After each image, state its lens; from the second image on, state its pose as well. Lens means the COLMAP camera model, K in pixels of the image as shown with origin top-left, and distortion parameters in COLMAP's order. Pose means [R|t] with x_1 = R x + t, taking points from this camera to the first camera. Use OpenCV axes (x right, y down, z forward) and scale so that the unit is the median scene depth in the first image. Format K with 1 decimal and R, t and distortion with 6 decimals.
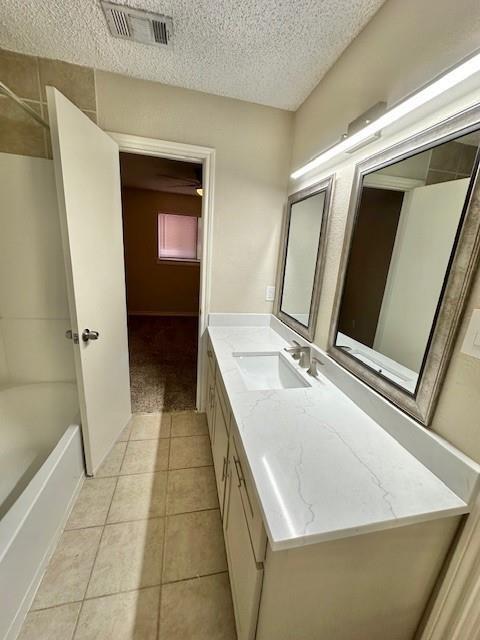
lens RADIAL K [[255.7, 0, 239.2], [0, 255.7, 319.3], [0, 0, 1]] dist [-0.001957, -0.000282]
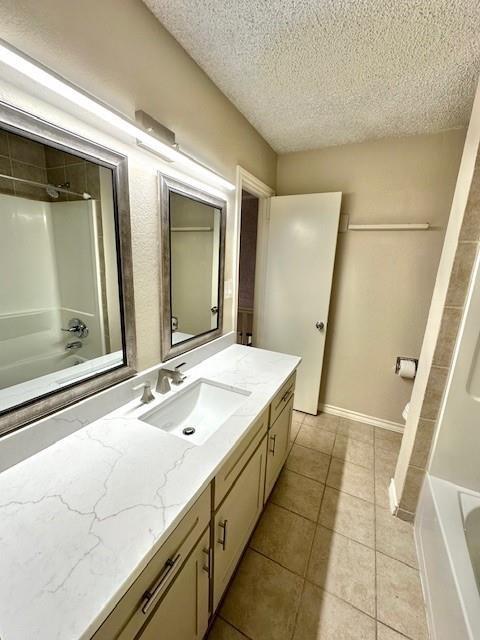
lens RADIAL K [[255.7, 0, 240.5], [0, 255.7, 318.9], [0, 0, 1]] dist [-0.001957, -0.000282]
pose [[-0.769834, -0.237491, 0.592414, -0.448033], [0.067639, 0.892608, 0.445731, -0.448901], [-0.634650, 0.383209, -0.671096, 1.458883]]
